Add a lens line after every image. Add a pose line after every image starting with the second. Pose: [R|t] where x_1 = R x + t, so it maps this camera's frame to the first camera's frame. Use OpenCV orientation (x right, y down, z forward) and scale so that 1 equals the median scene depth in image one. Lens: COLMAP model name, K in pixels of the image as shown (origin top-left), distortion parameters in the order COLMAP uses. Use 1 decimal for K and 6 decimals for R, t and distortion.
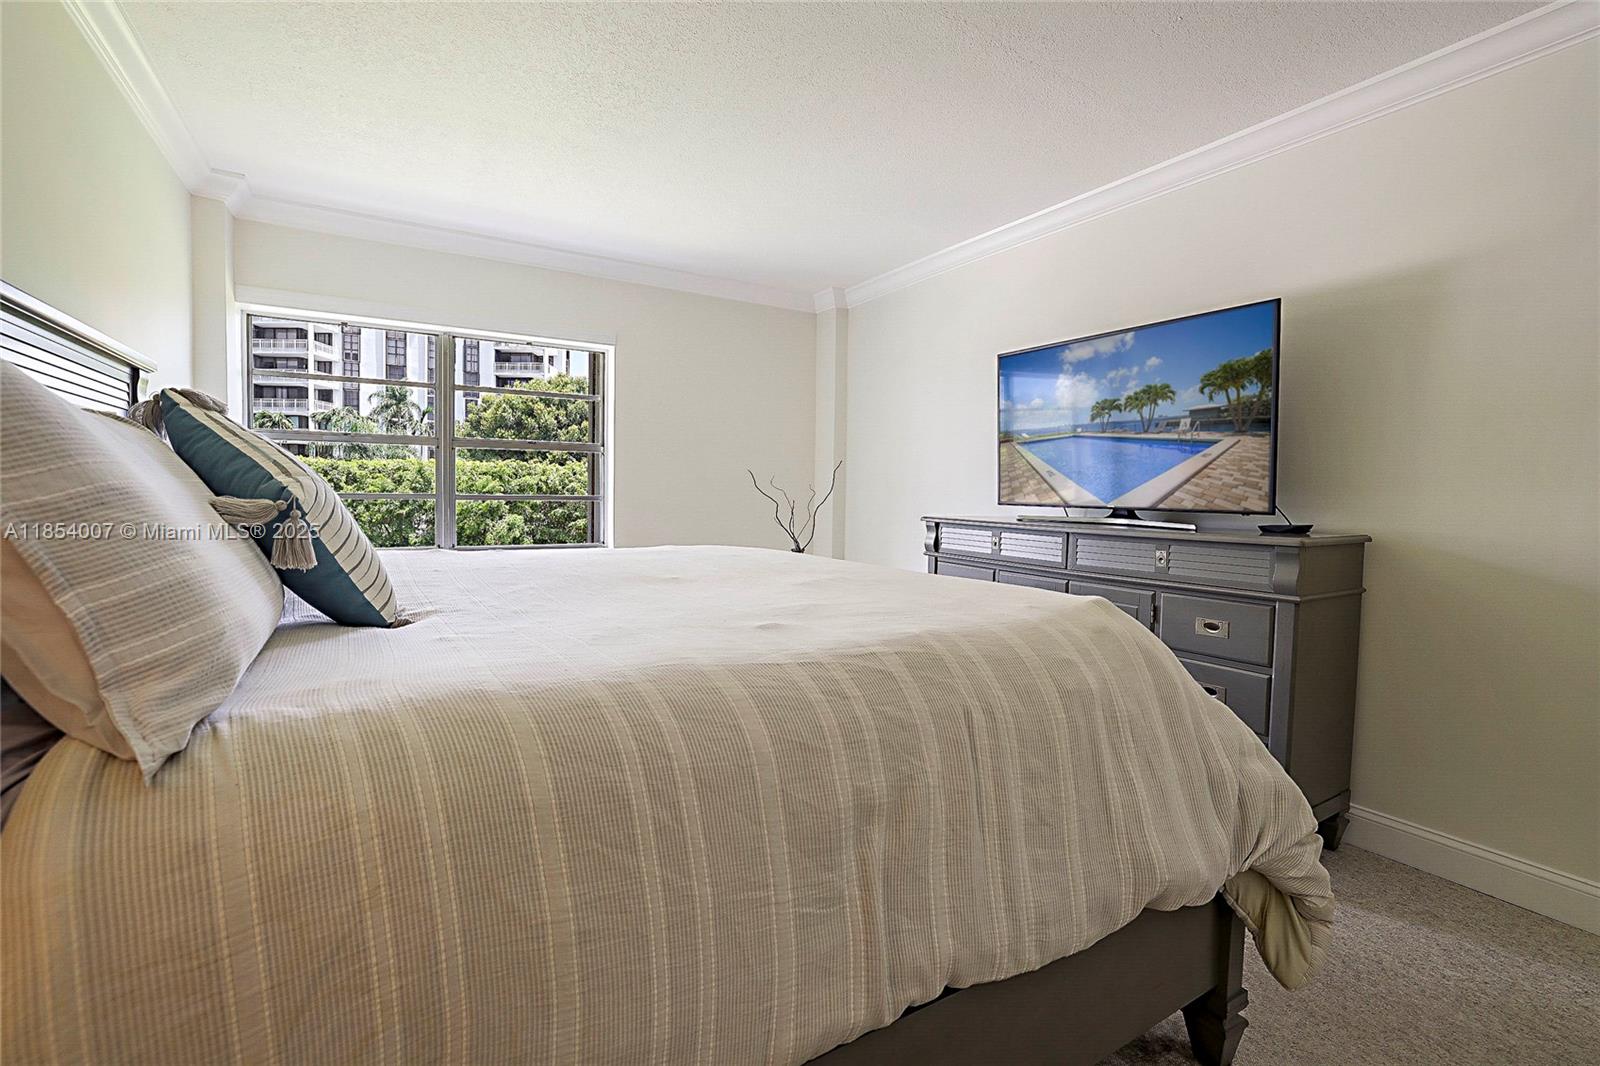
lens RADIAL K [[702.9, 0, 829.0], [0, 702.9, 533.2], [0, 0, 1]] dist [-0.001418, 0.000006]
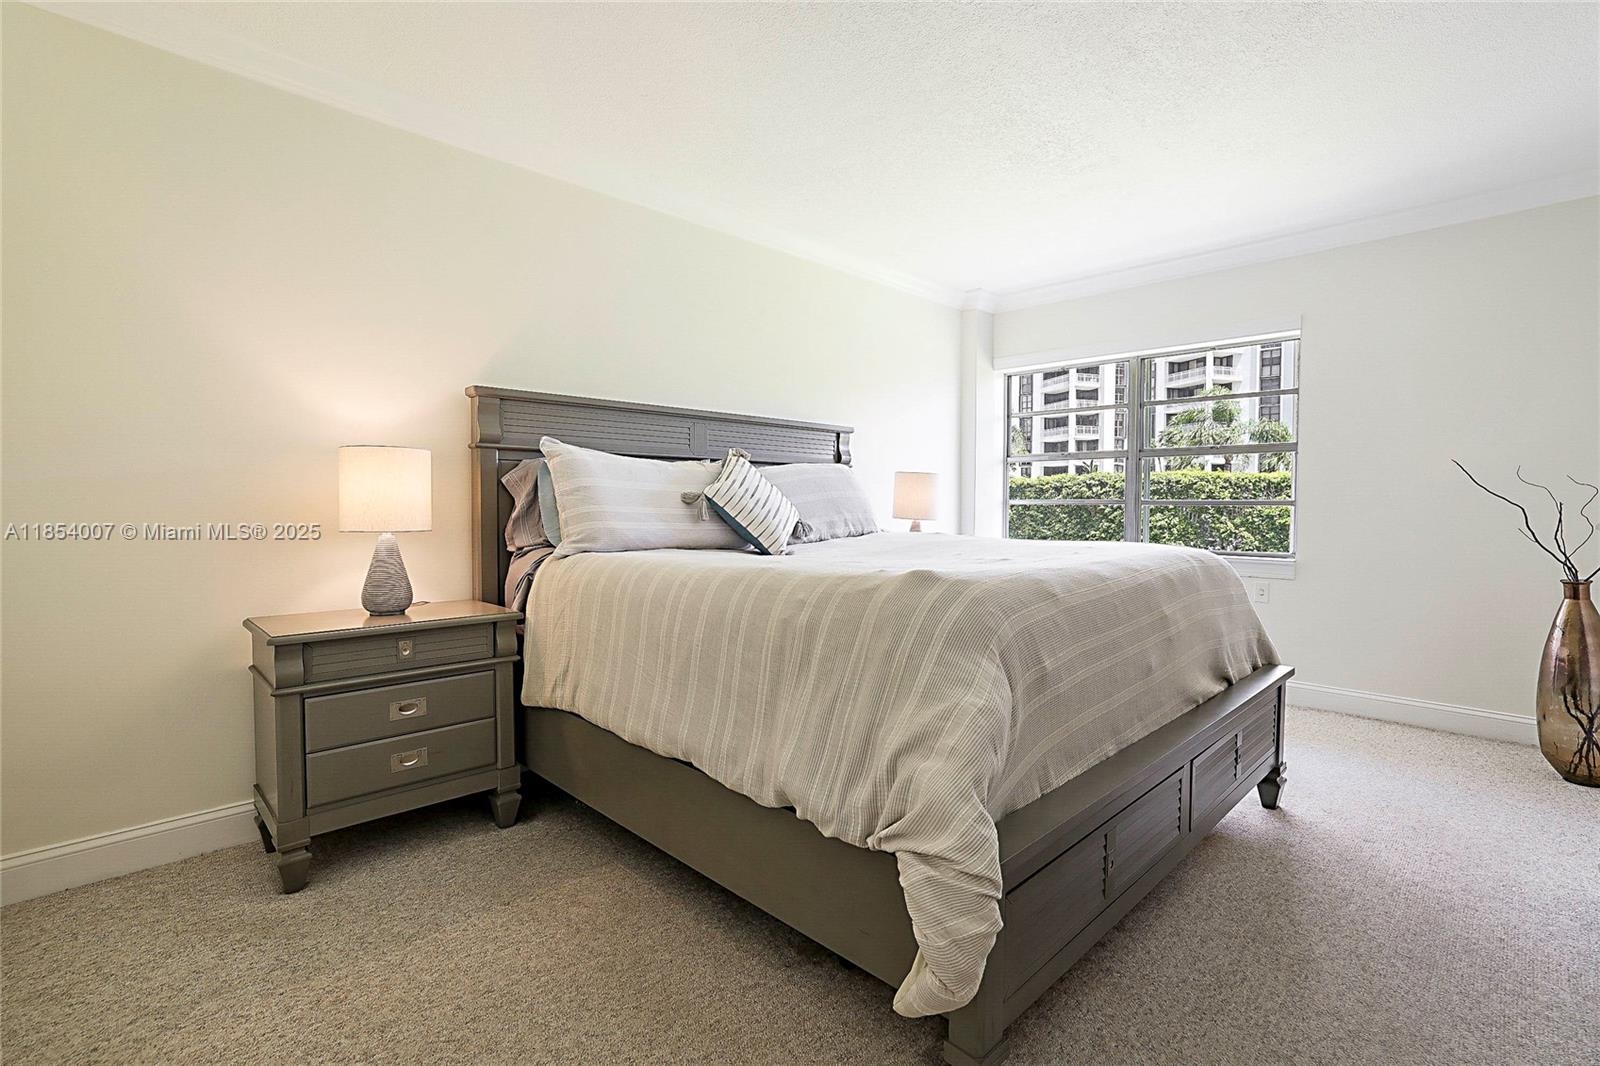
lens RADIAL K [[745.9, 0, 800.0], [0, 745.9, 533.0], [0, 0, 1]] dist [-0.039556, -0.000077]
pose [[0.241705, 0.026229, -0.969995, 0.478904], [-0.050116, 0.998638, 0.014516, 0.009779], [0.969055, 0.045103, 0.242690, 0.196307]]
